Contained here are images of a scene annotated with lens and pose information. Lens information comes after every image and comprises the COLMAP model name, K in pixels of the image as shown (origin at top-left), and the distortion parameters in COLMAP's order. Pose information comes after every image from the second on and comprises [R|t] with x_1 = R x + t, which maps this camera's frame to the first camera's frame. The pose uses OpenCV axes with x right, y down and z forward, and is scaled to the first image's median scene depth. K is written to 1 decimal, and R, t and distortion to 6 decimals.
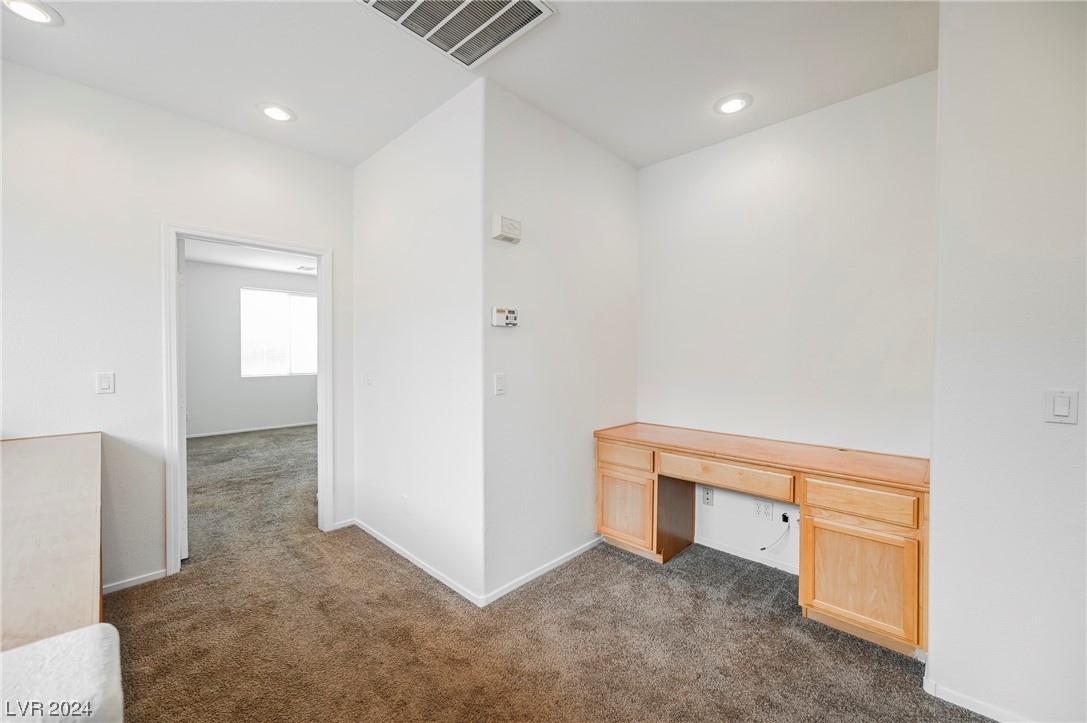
lens RADIAL K [[426.0, 0, 545.3], [0, 426.0, 359.7], [0, 0, 1]] dist [-0.001390, -0.000062]
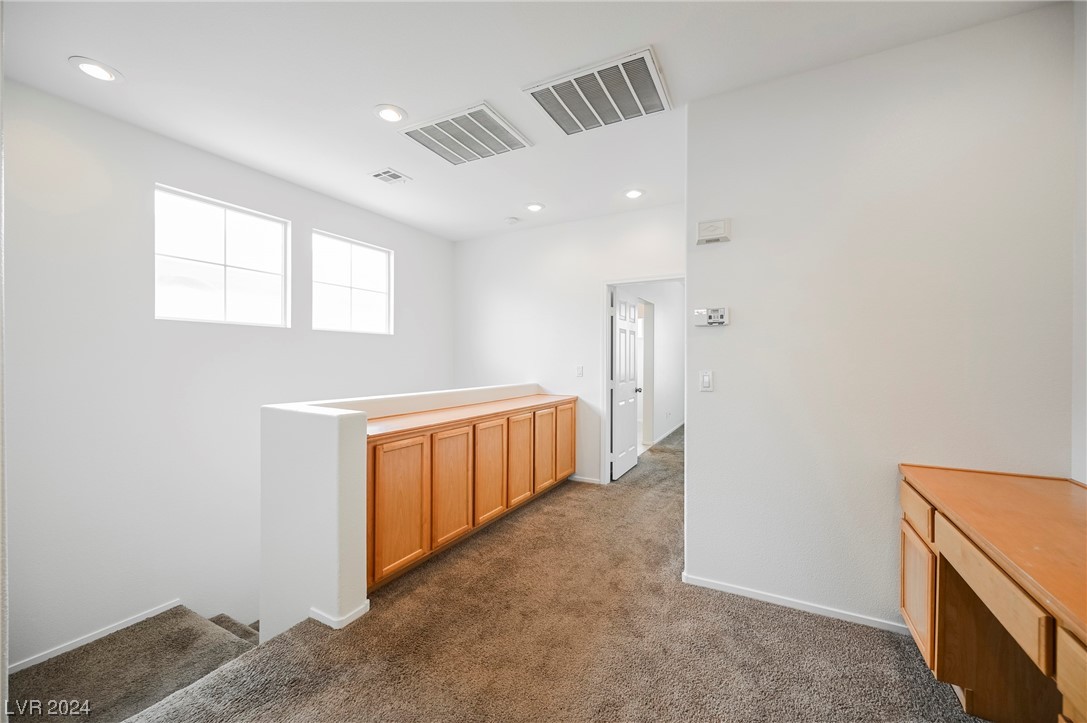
lens RADIAL K [[426.0, 0, 548.0], [0, 426.0, 358.7], [0, 0, 1]] dist [-0.001390, -0.000062]
pose [[0.274784, -0.003456, -0.961500, 0.792746], [-0.014222, 0.999870, -0.007658, 0.015582], [0.961401, 0.015779, 0.274699, 0.340746]]
